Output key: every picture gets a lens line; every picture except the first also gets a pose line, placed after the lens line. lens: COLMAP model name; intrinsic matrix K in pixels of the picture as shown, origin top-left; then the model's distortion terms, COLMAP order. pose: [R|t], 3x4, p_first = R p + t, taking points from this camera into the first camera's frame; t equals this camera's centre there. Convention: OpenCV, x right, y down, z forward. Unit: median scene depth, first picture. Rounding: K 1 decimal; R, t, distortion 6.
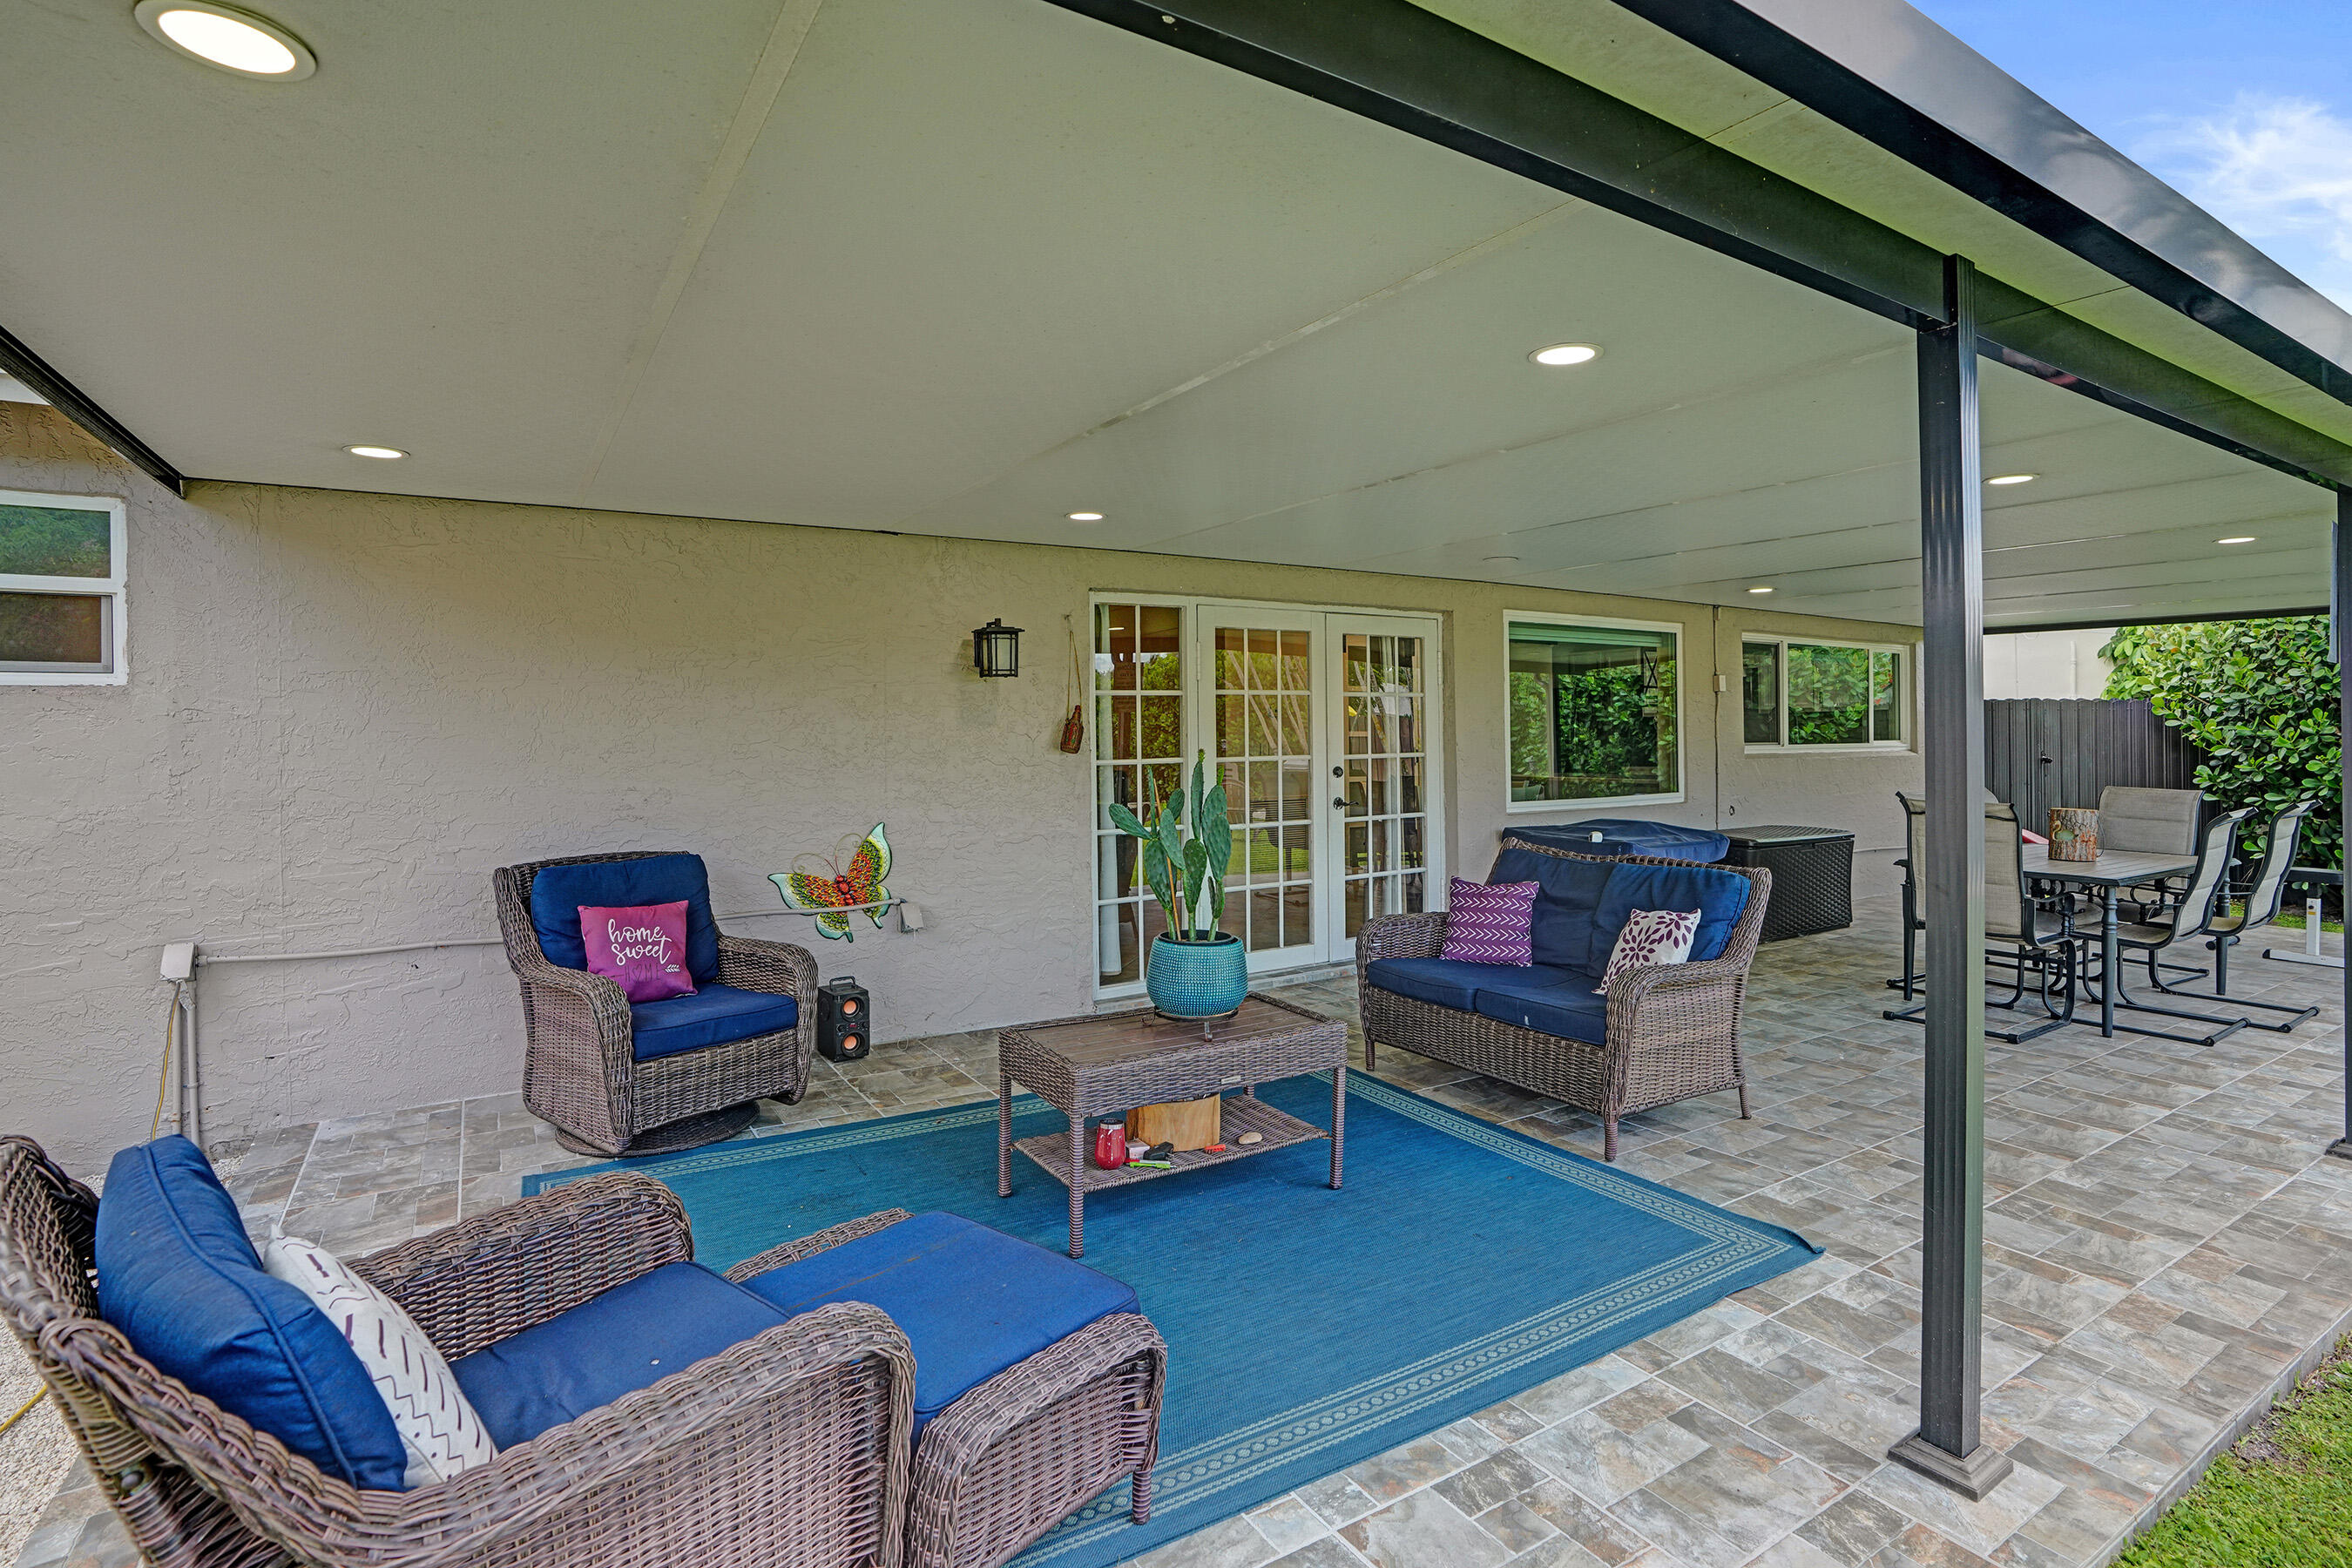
lens RADIAL K [[1135.7, 0, 1181.7], [0, 1135.7, 781.0], [0, 0, 1]] dist [-0.053321, 0.017181]
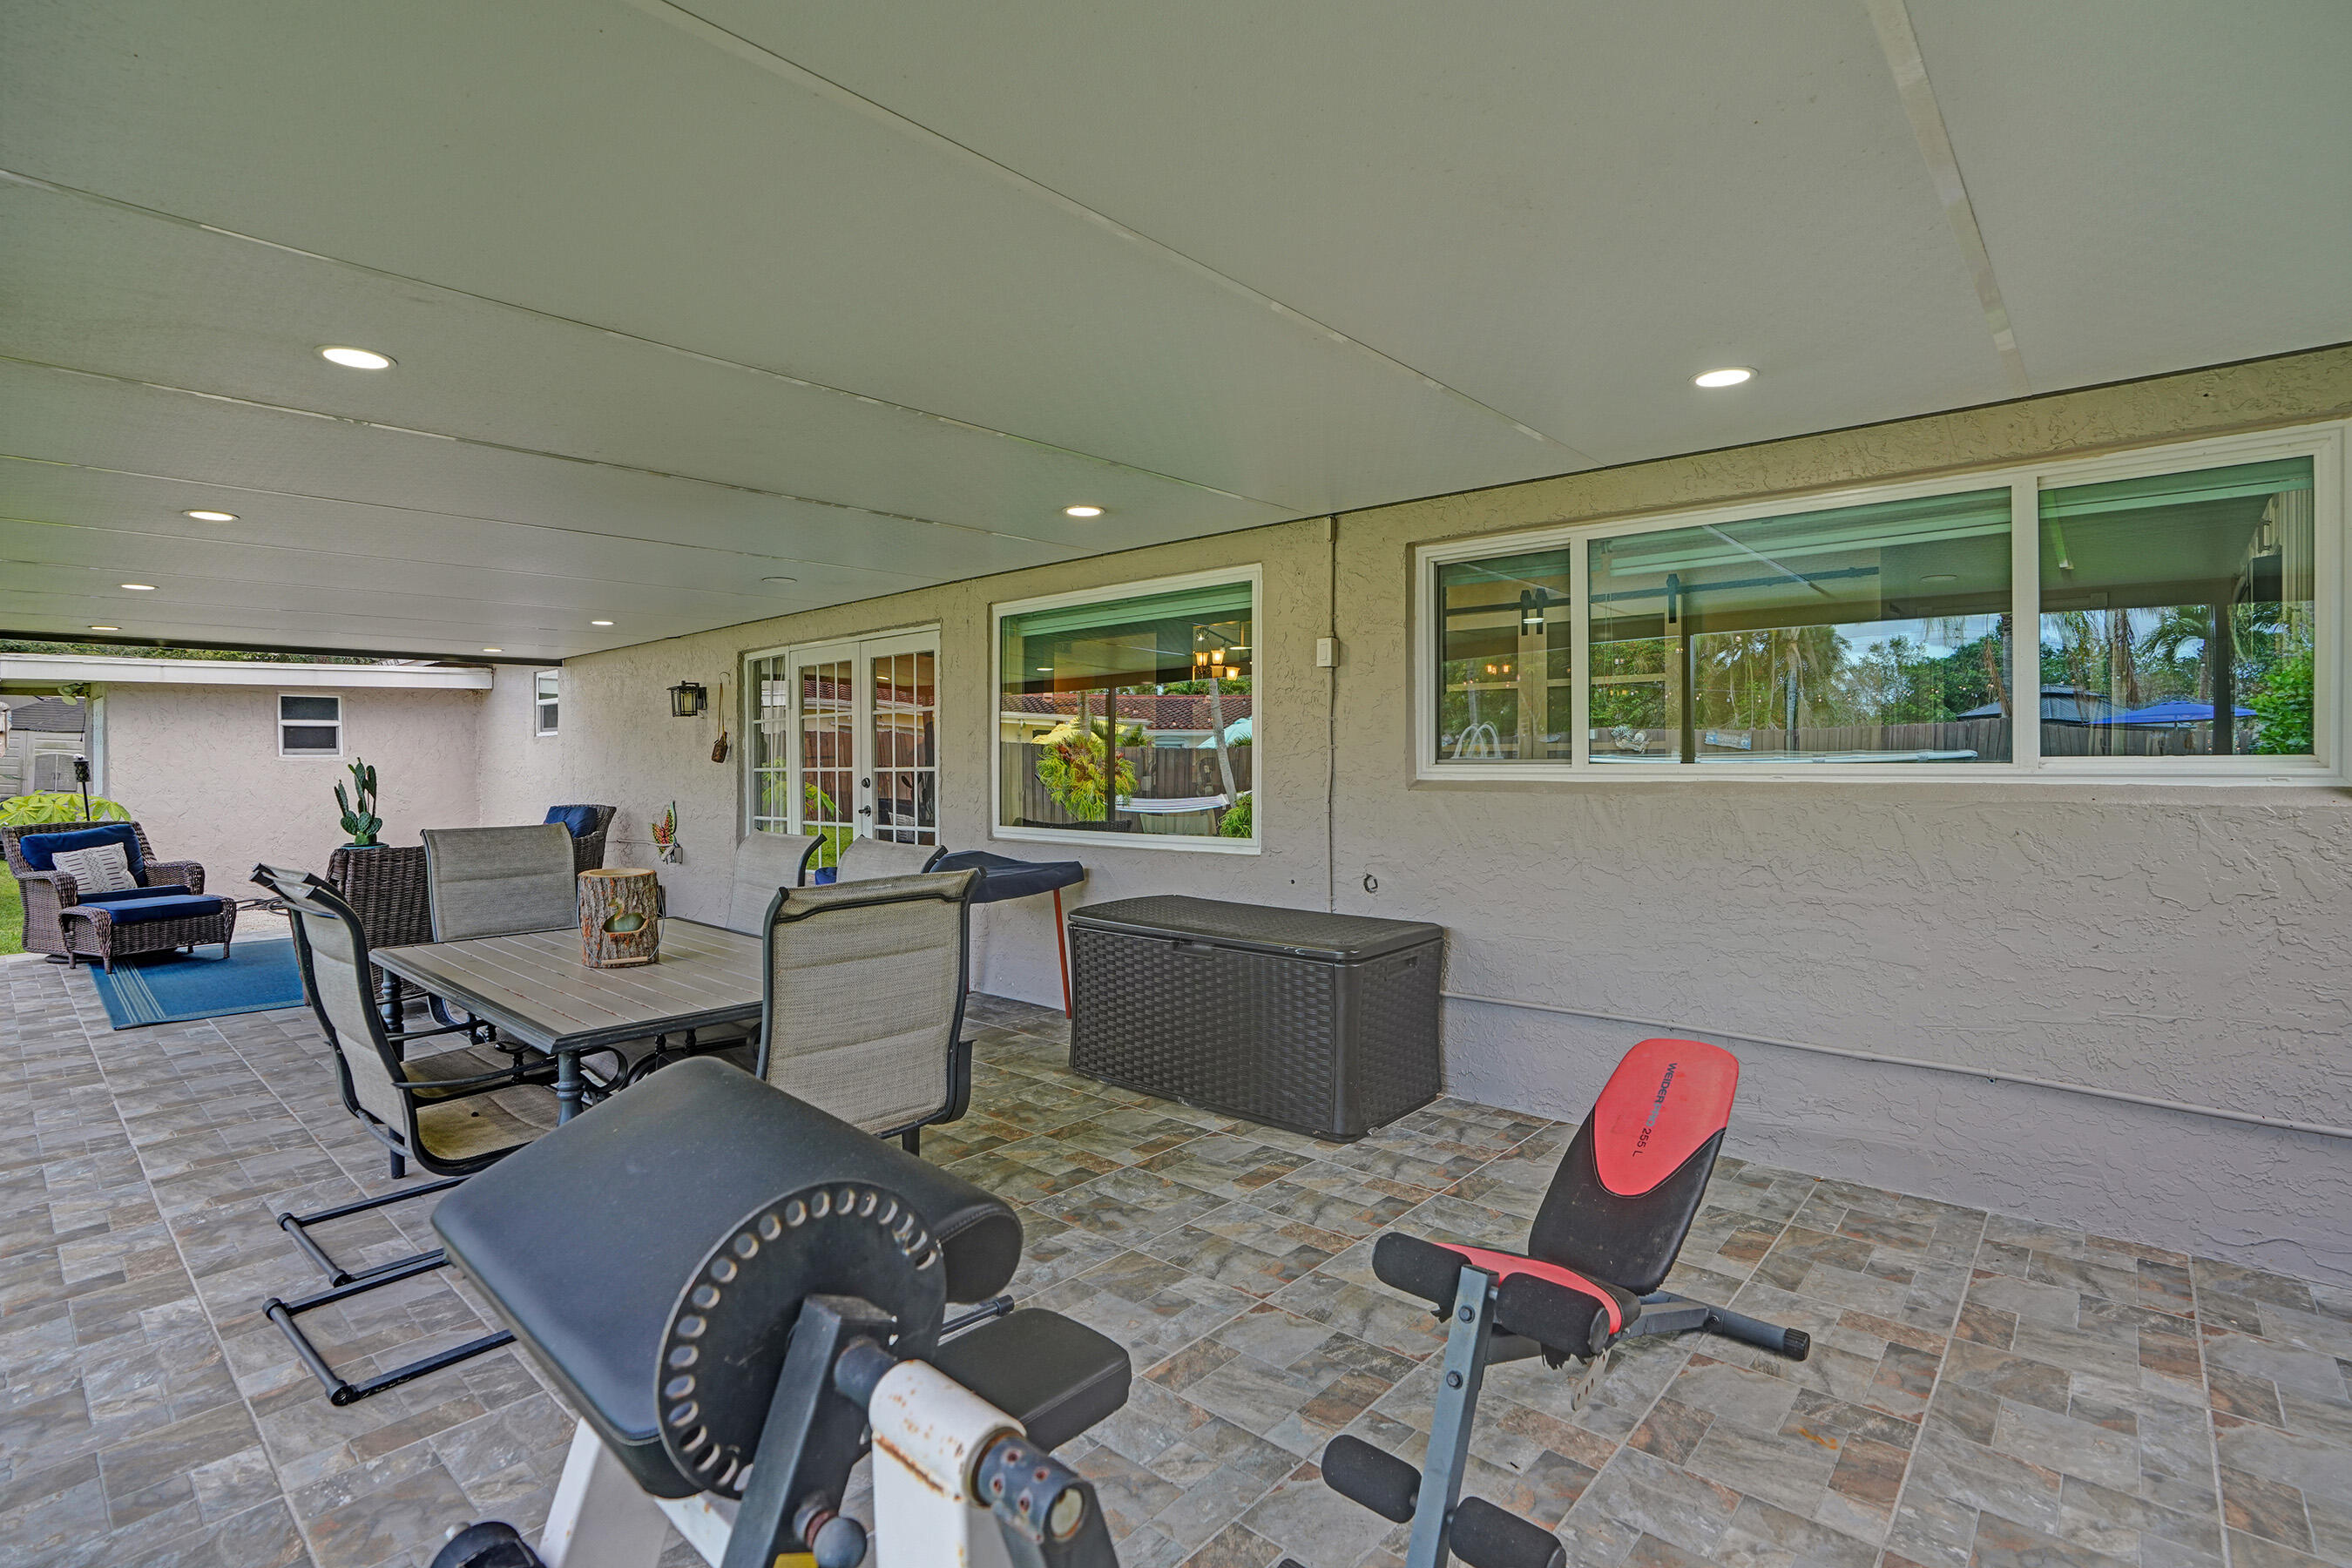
lens RADIAL K [[1135.7, 0, 1176.5], [0, 1135.7, 771.6], [0, 0, 1]] dist [-0.053321, 0.017181]
pose [[0.270598, 0.022815, -0.962422, 1.243083], [-0.024386, 0.999561, 0.016838, -0.043637], [0.962384, 0.018913, 0.271035, 0.957226]]
